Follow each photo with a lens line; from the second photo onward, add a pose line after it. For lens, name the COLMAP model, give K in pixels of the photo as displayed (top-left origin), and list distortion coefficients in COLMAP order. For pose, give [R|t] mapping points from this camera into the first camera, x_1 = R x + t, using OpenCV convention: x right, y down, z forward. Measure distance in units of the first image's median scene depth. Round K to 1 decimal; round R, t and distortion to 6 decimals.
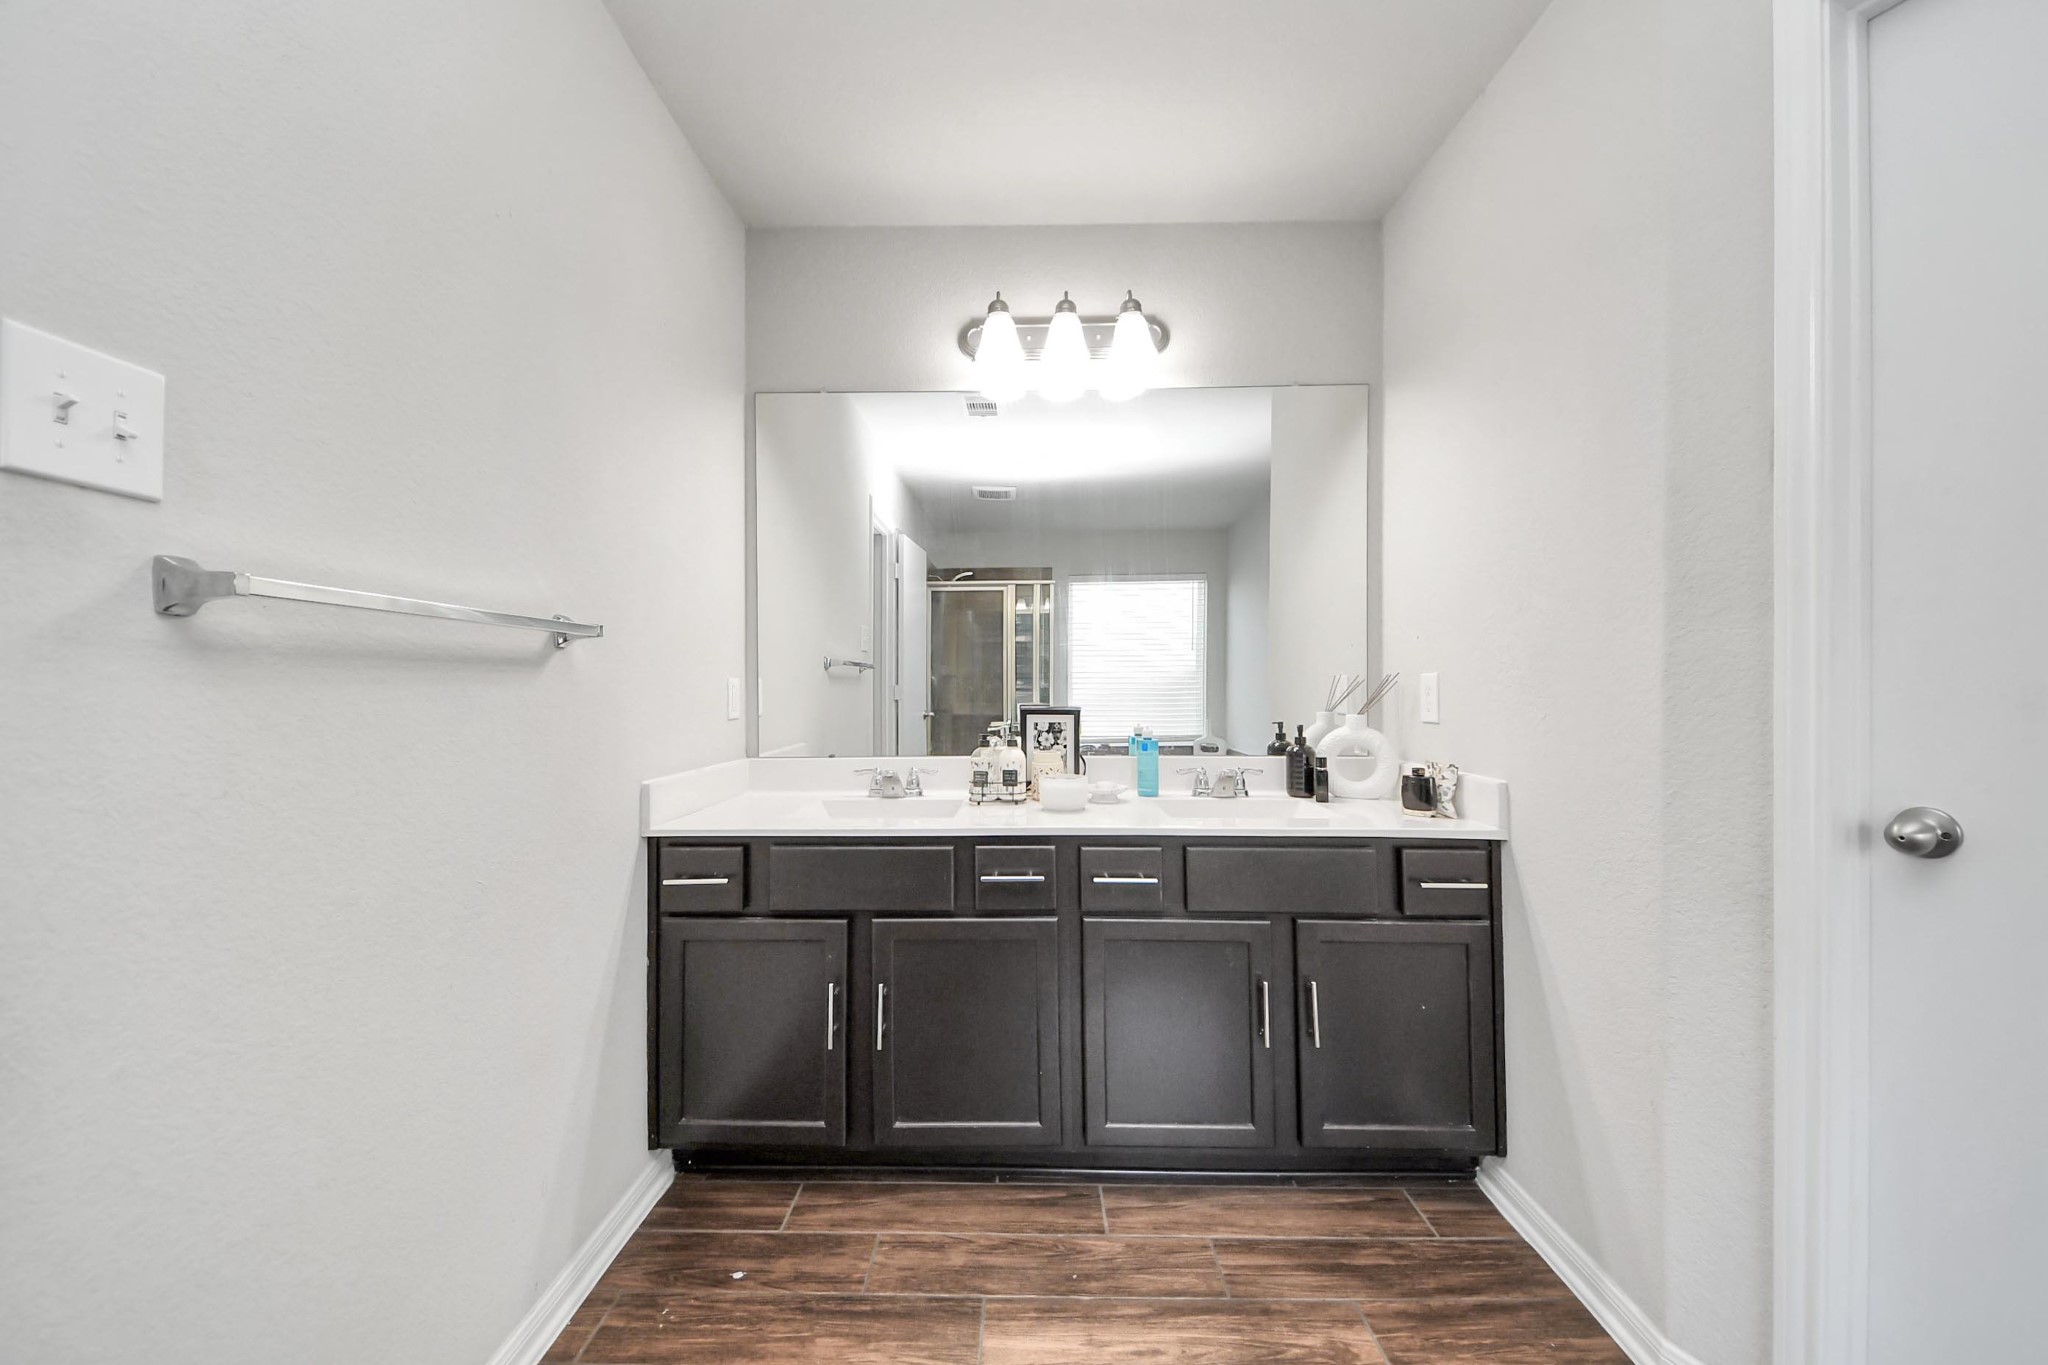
lens RADIAL K [[740.9, 0, 1024.4], [0, 740.9, 674.1], [0, 0, 1]] dist [-0.002275, -0.000546]
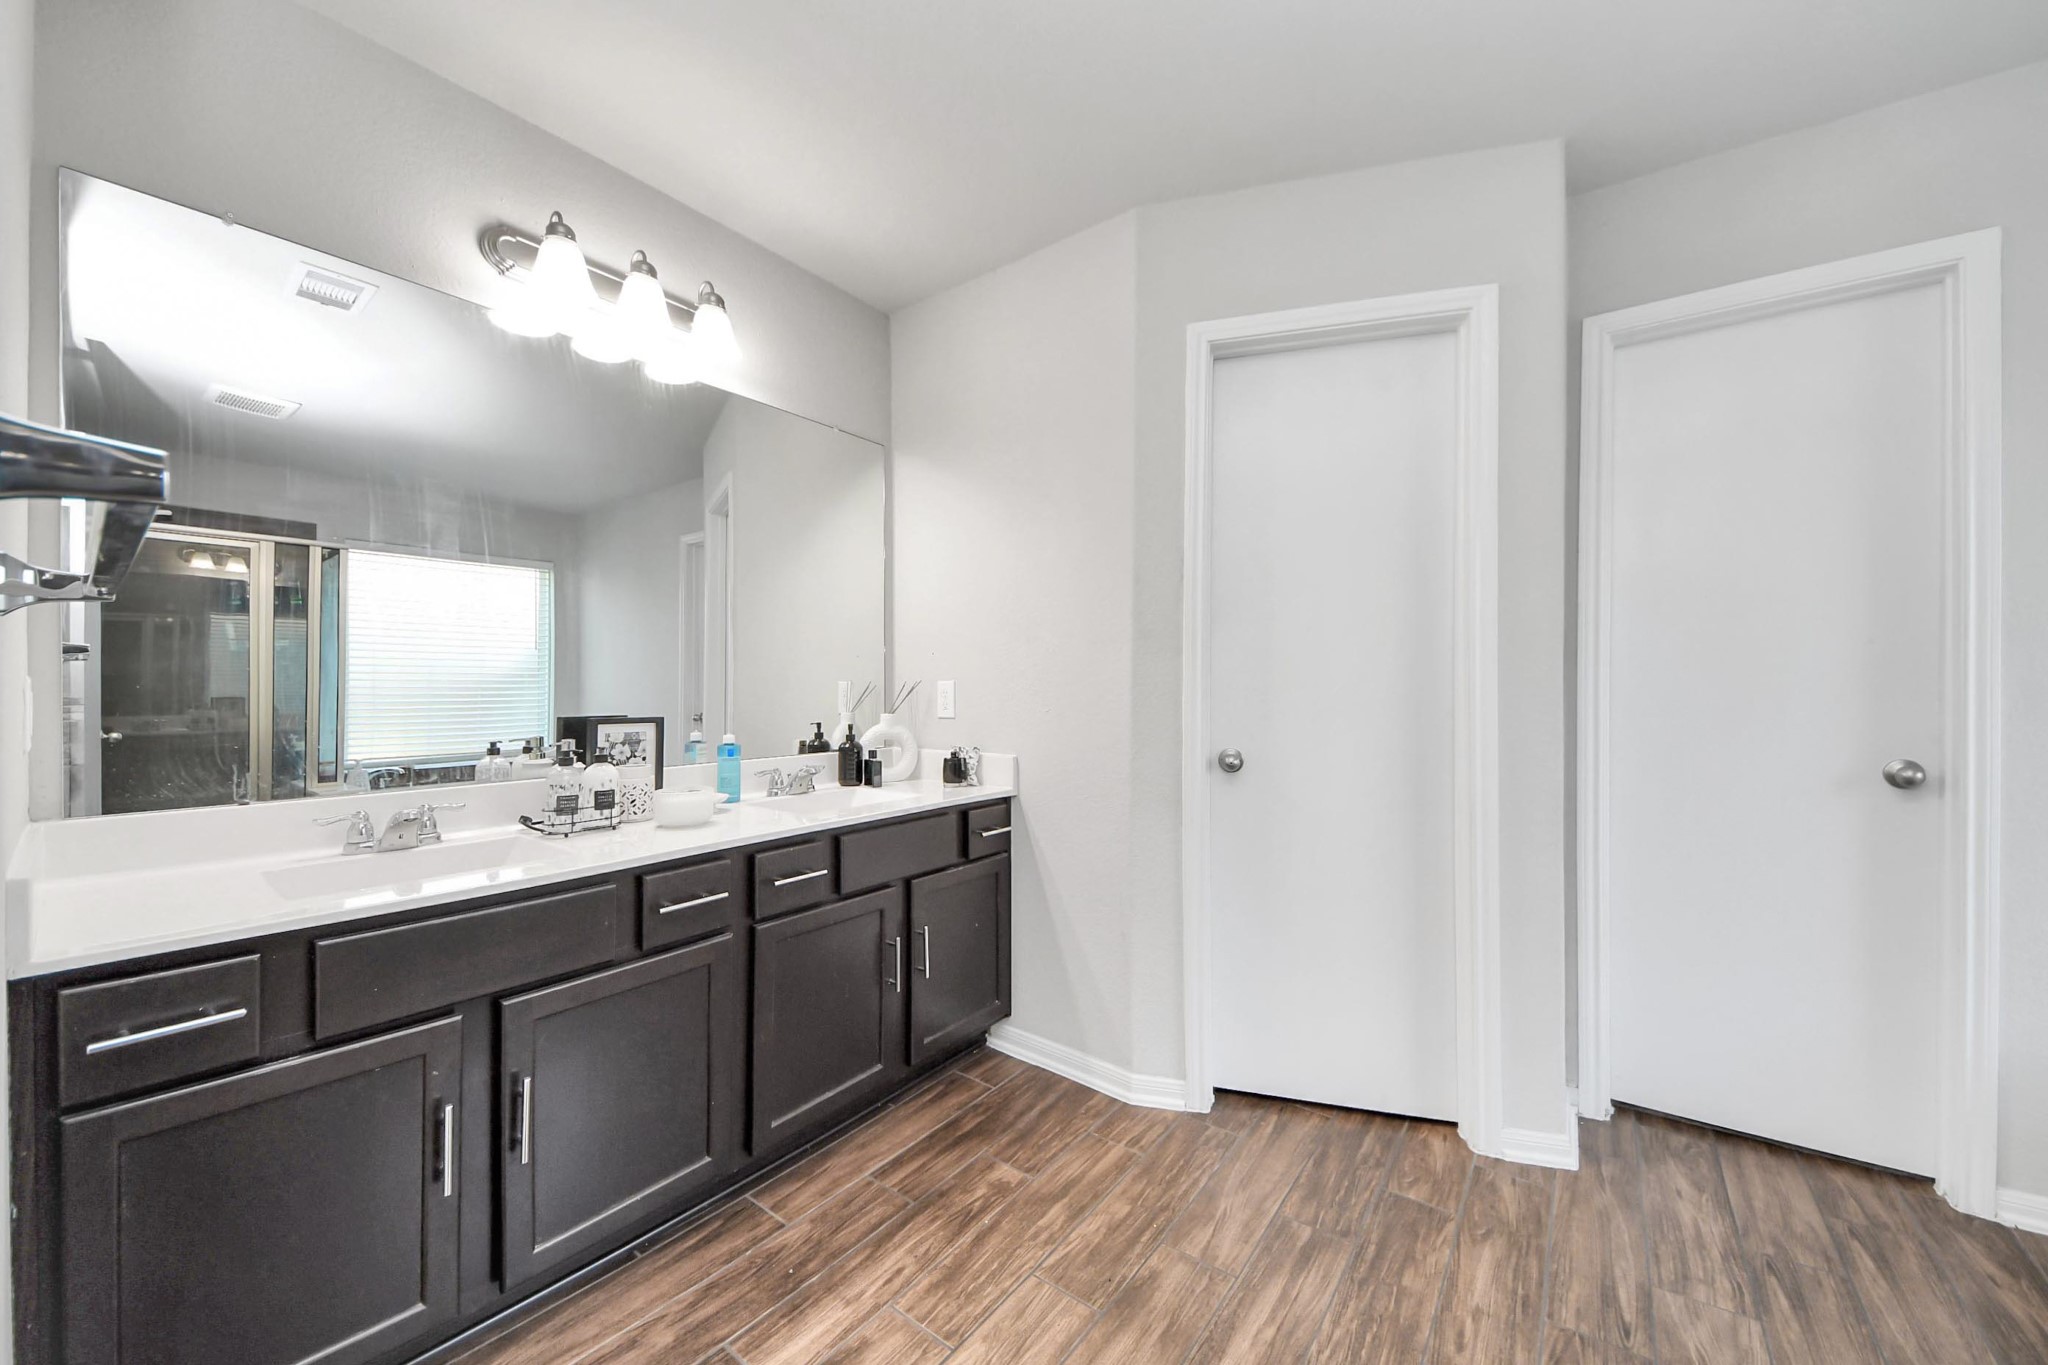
lens RADIAL K [[740.9, 0, 983.7], [0, 740.9, 683.4], [0, 0, 1]] dist [-0.002275, -0.000546]
pose [[0.633574, -0.003072, 0.773676, -0.490980], [-0.007435, 0.999922, 0.010059, -0.008430], [-0.773647, -0.012125, 0.633501, 0.139423]]
